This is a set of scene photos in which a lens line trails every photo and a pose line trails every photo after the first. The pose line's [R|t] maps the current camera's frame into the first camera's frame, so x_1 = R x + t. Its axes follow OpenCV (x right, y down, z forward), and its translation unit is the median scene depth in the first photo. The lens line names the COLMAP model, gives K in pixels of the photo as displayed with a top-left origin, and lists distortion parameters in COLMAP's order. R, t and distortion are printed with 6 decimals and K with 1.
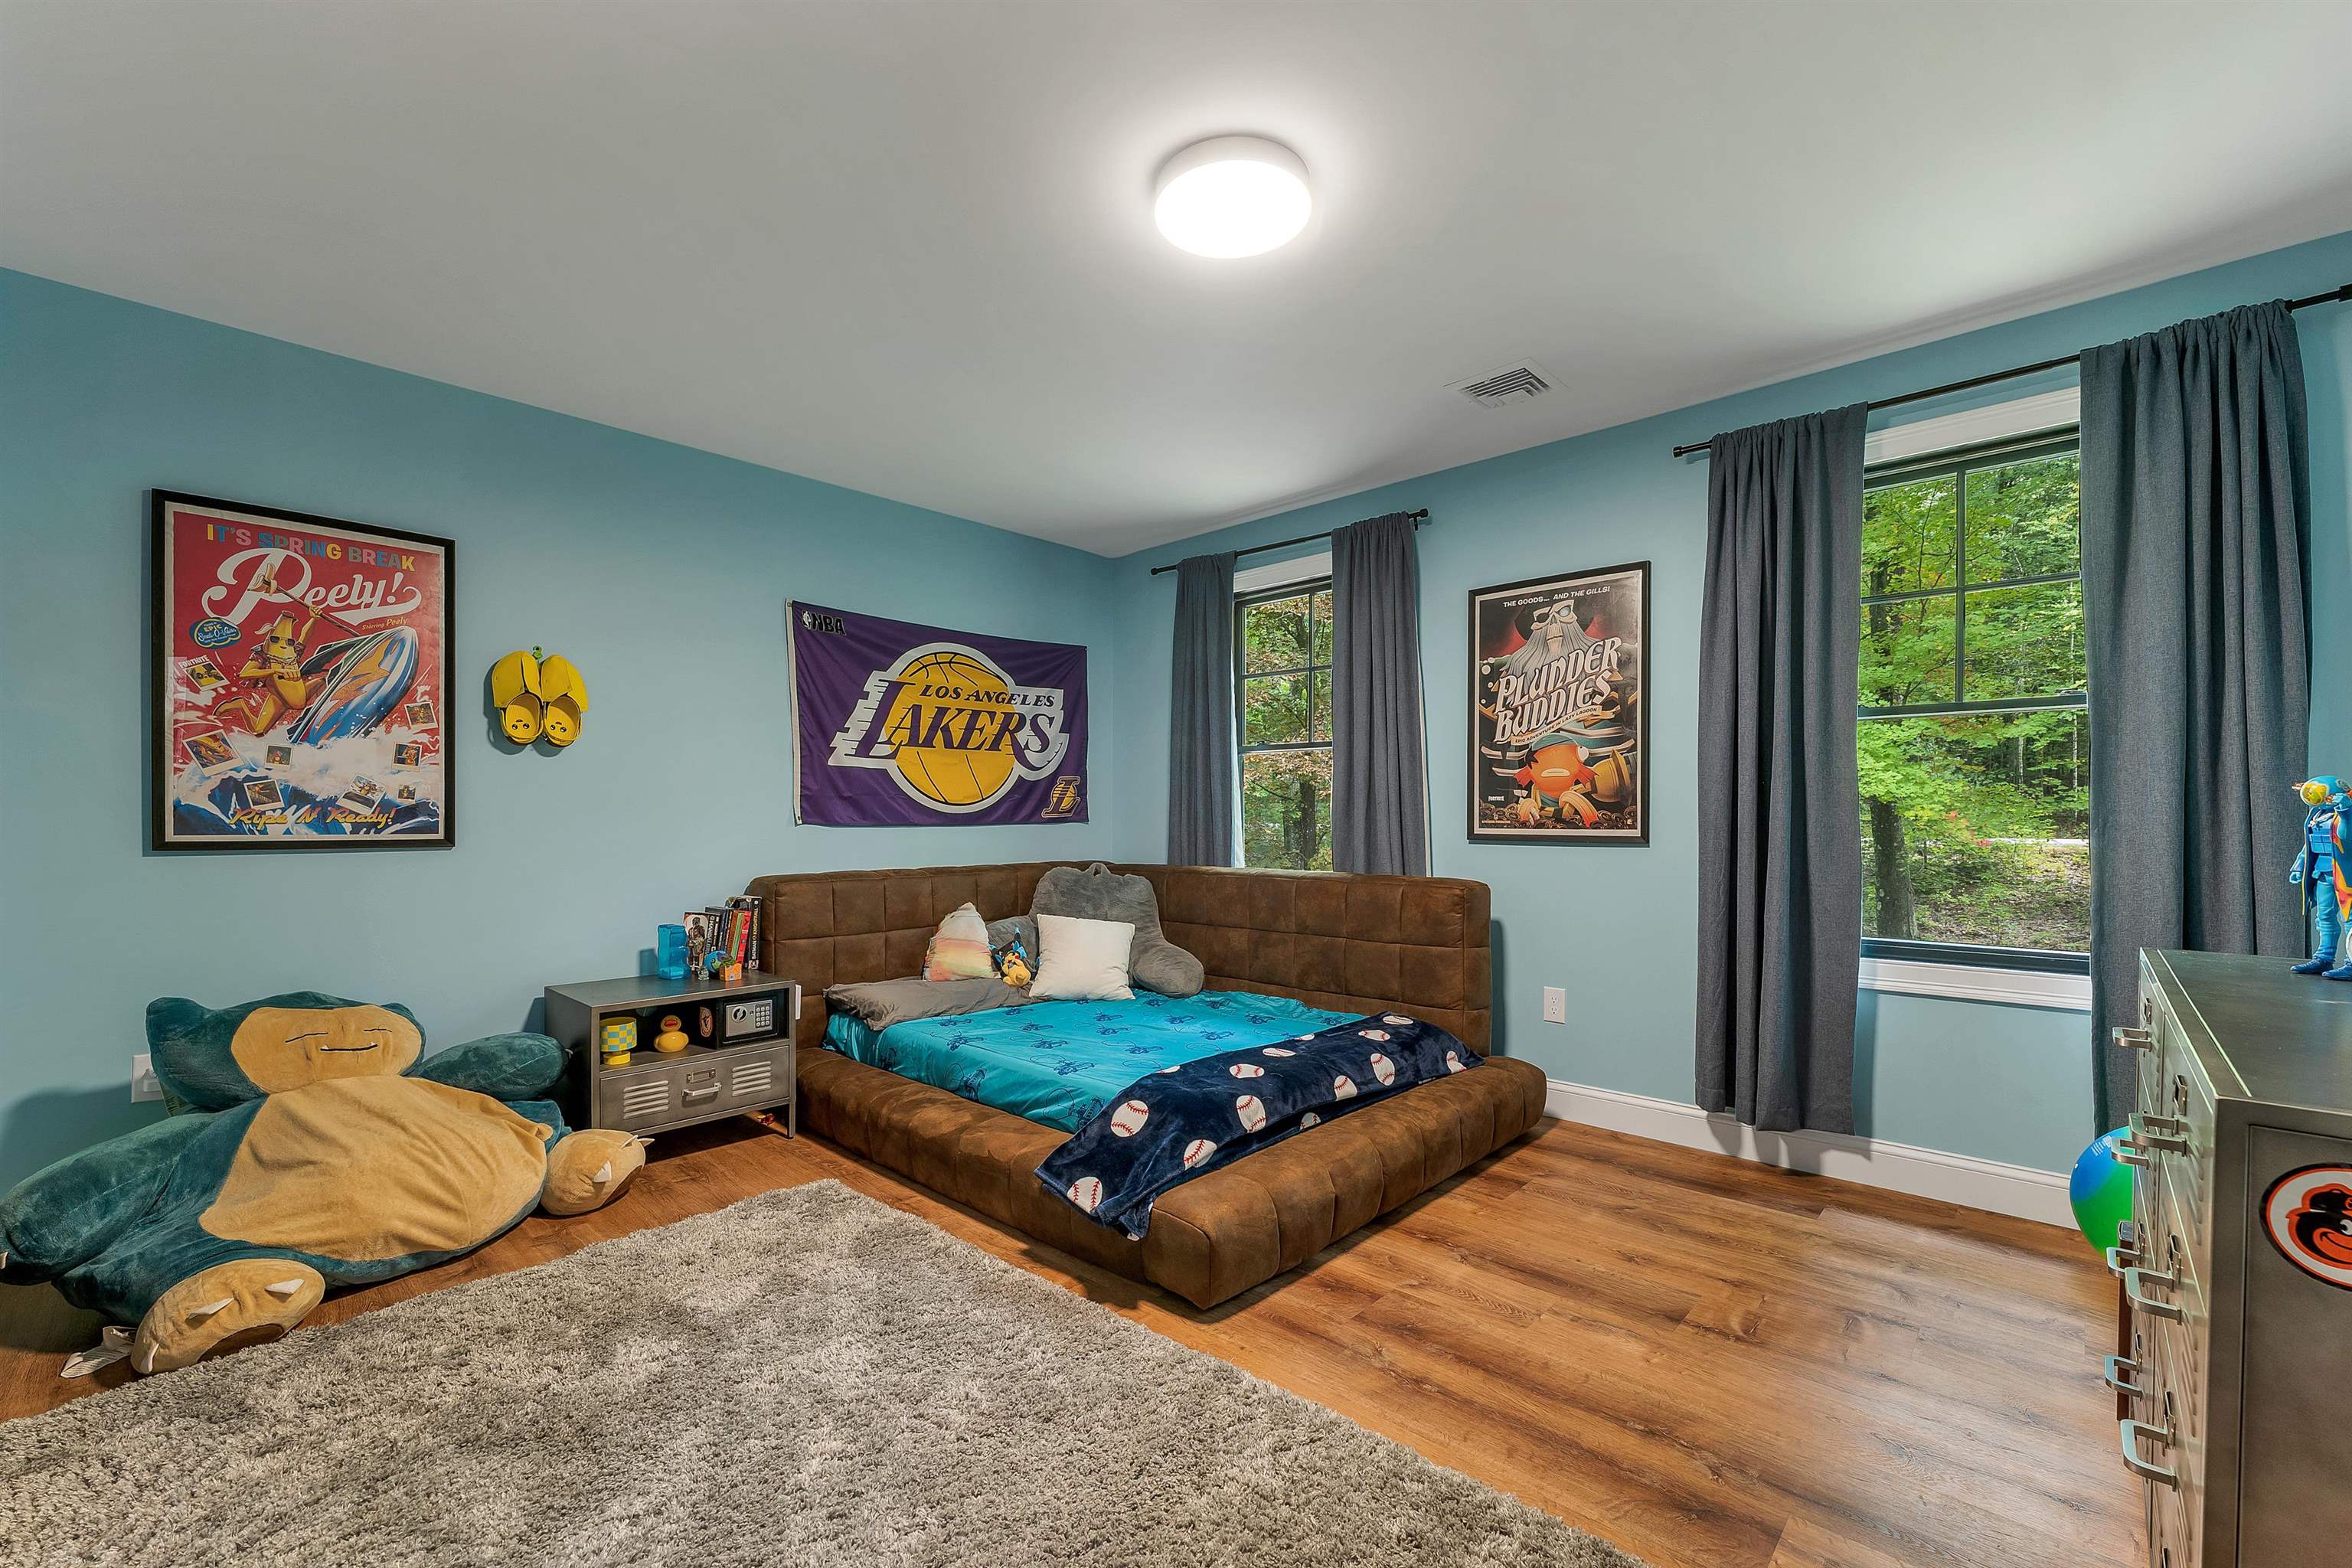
lens RADIAL K [[996.5, 0, 1185.9], [0, 996.5, 818.7], [0, 0, 1]] dist [0.000934, 0.000126]
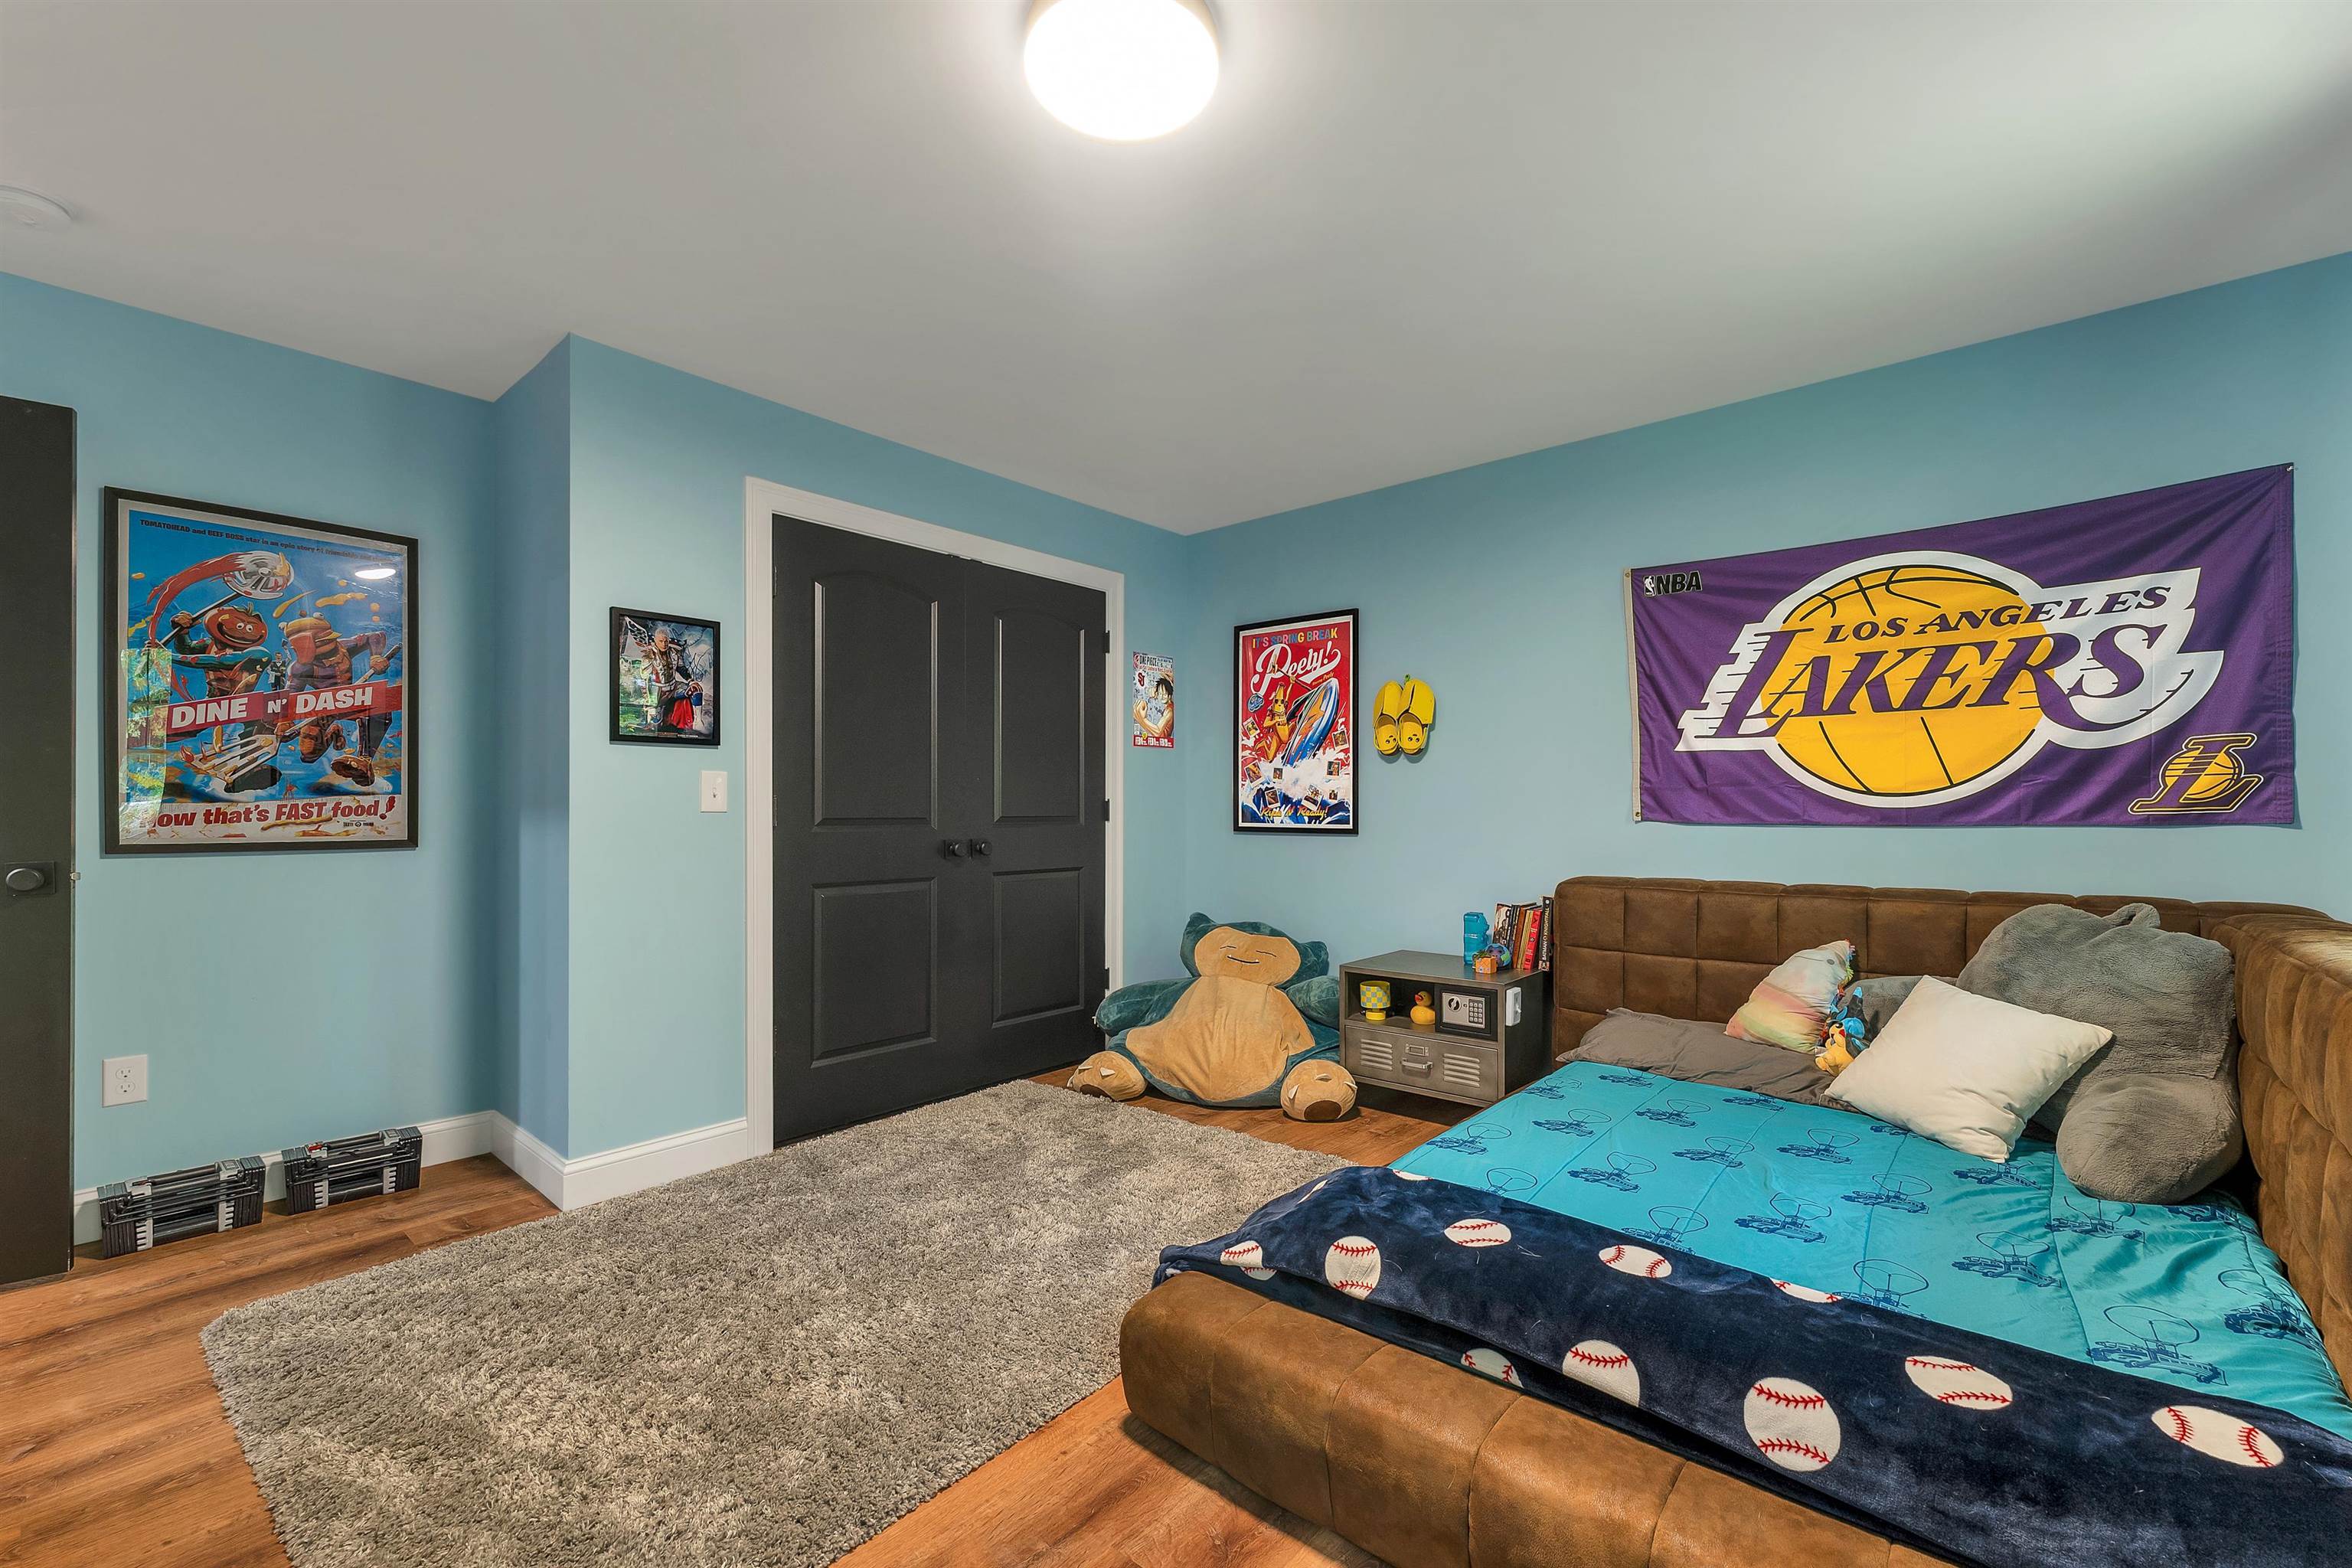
lens RADIAL K [[986.2, 0, 1182.0], [0, 986.2, 804.4], [0, 0, 1]] dist [0.000612, 0.000118]
pose [[0.024399, -0.008242, -0.999668, 0.599931], [-0.003913, 0.999958, -0.008340, -0.000630], [0.999695, 0.004115, 0.024365, 0.734943]]
